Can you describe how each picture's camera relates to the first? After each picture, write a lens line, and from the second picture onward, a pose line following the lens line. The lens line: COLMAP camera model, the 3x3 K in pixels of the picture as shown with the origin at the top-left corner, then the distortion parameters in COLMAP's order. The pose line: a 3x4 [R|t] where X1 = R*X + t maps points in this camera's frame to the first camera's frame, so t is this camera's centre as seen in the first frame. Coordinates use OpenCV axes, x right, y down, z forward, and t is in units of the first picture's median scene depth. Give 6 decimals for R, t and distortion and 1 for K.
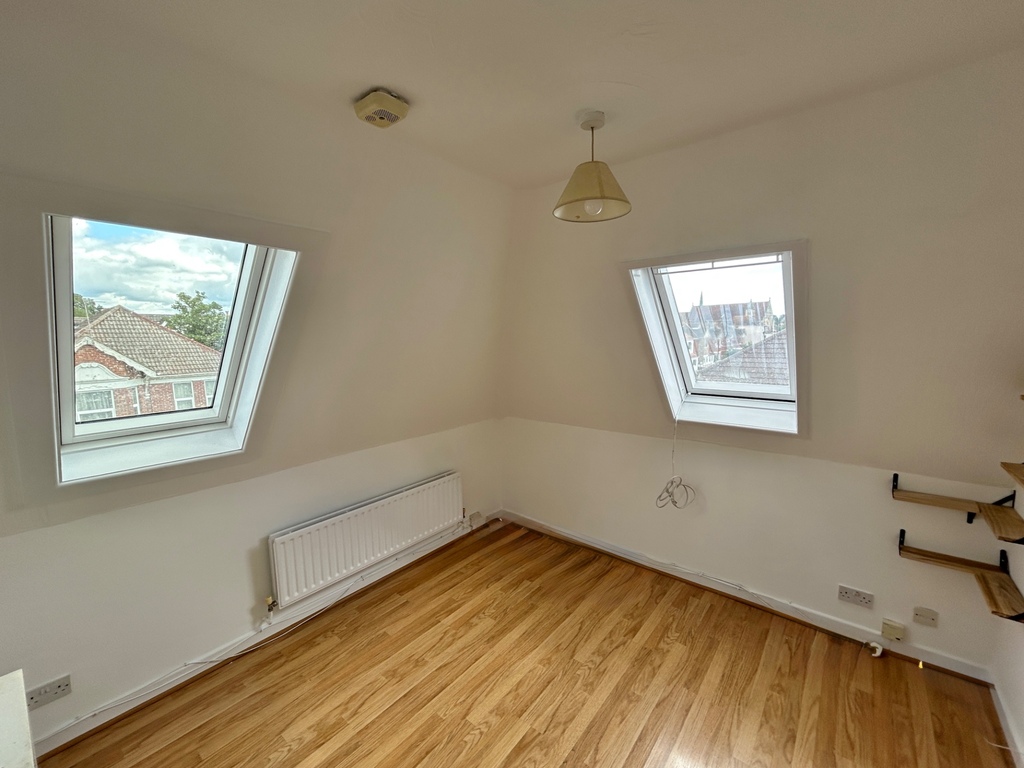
lens RADIAL K [[413.9, 0, 527.4], [0, 413.9, 386.0], [0, 0, 1]] dist [0.005974, -0.001053]
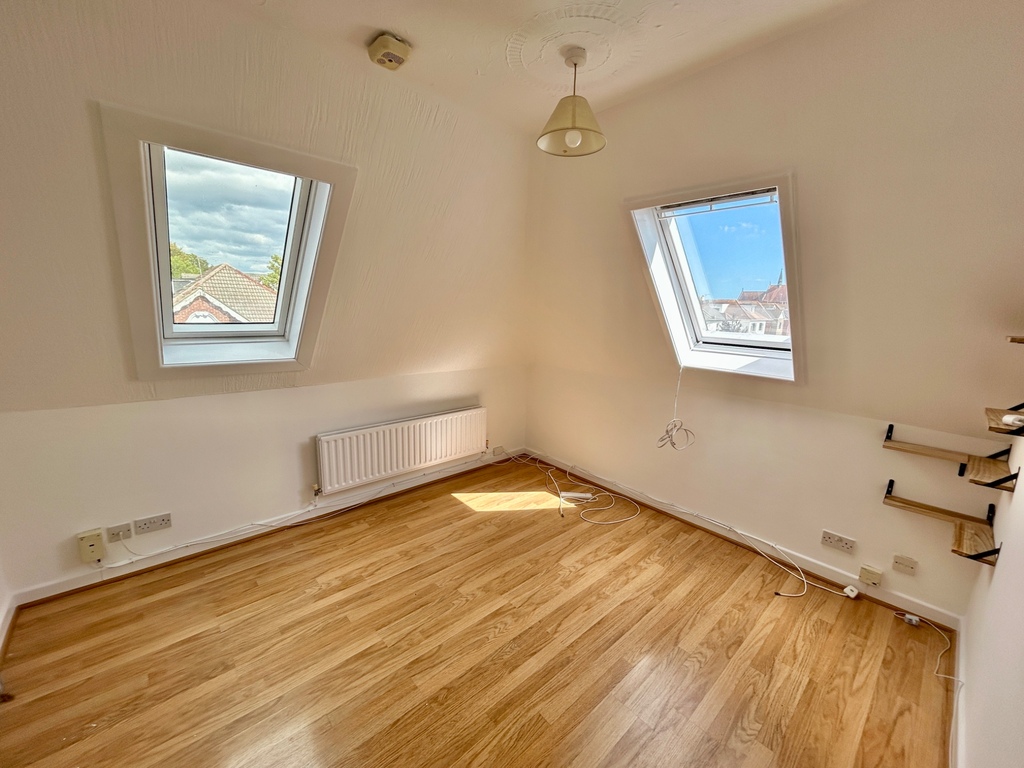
lens RADIAL K [[413.9, 0, 527.3], [0, 413.9, 384.0], [0, 0, 1]] dist [0.005974, -0.001053]
pose [[0.987944, 0.071079, -0.137528, 0.157581], [-0.061326, 0.995378, 0.073900, 0.097768], [0.142145, -0.064575, 0.987737, -0.106324]]
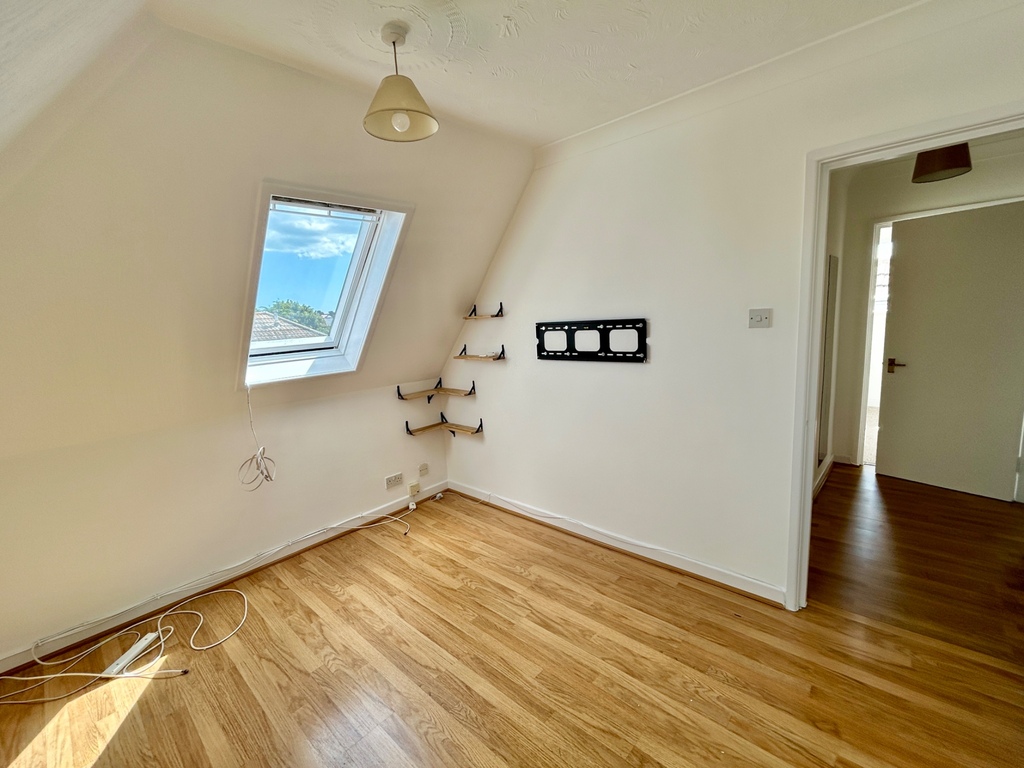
lens RADIAL K [[445.7, 0, 497.9], [0, 445.7, 378.6], [0, 0, 1]] dist [-0.000874, -0.001080]
pose [[0.087815, -0.127458, 0.987949, -0.670795], [0.172907, 0.978676, 0.110893, 0.074265], [-0.981016, 0.161085, 0.107980, 0.492228]]
